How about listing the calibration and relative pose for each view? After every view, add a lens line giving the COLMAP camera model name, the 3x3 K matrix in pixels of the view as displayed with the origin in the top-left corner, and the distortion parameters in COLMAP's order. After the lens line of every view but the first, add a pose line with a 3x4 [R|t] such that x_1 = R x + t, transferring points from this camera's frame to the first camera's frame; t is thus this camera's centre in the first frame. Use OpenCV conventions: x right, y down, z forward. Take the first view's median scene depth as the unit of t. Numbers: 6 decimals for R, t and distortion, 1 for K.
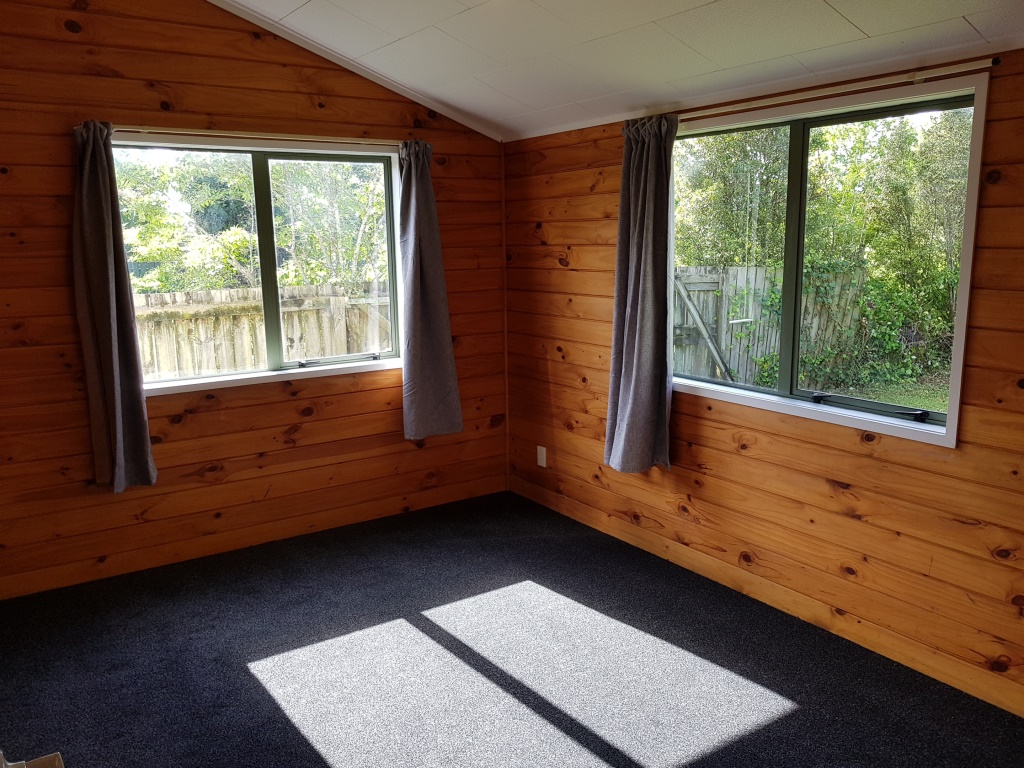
lens RADIAL K [[815.6, 0, 510.3], [0, 815.6, 393.8], [0, 0, 1]] dist [-0.012485, 0.006509]
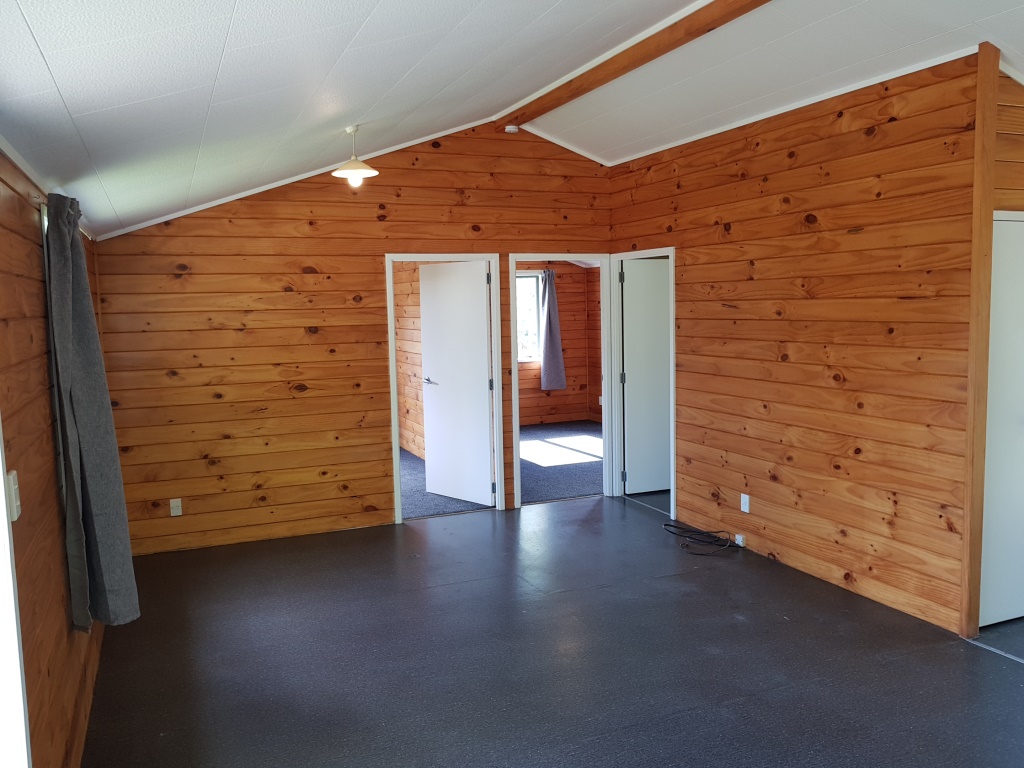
lens RADIAL K [[815.6, 0, 511.5], [0, 815.6, 385.1], [0, 0, 1]] dist [-0.012485, 0.006509]
pose [[0.981244, 0.011765, -0.192411, 0.253617], [-0.028805, 0.995879, -0.086001, 0.257062], [0.190607, 0.089930, 0.977539, -1.411994]]
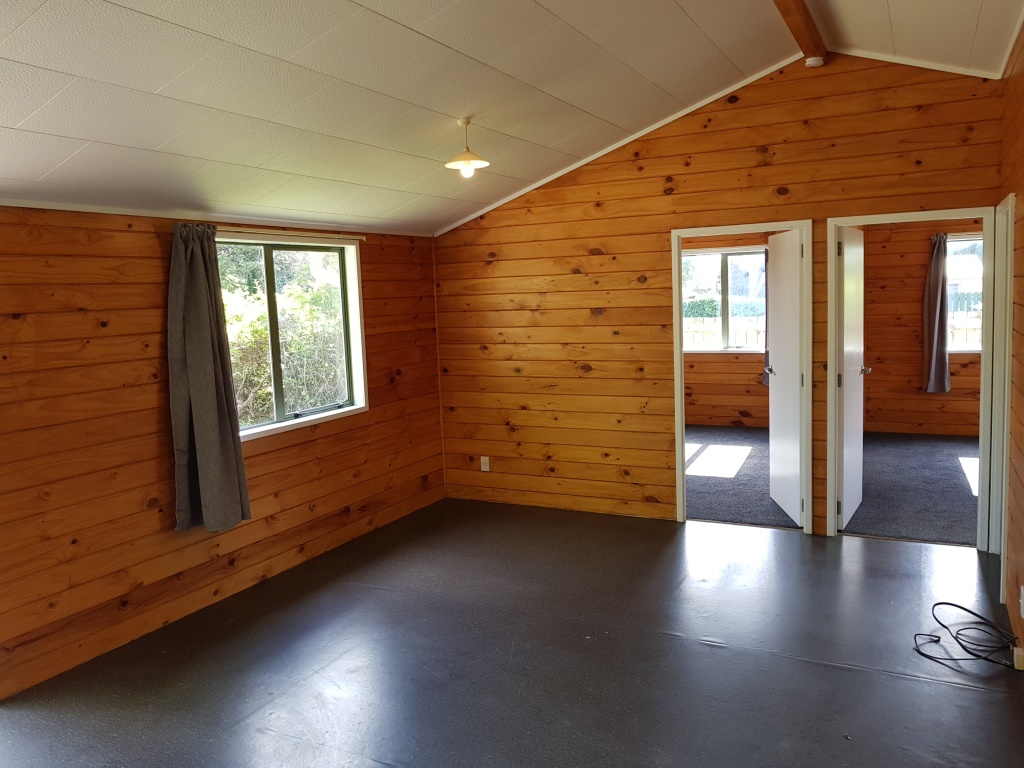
lens RADIAL K [[815.6, 0, 509.3], [0, 815.6, 379.0], [0, 0, 1]] dist [-0.012485, 0.006509]
pose [[0.469934, 0.088787, -0.878225, 0.800034], [-0.139217, 0.989931, 0.025586, 0.156939], [0.871654, 0.110240, 0.477563, -0.927803]]
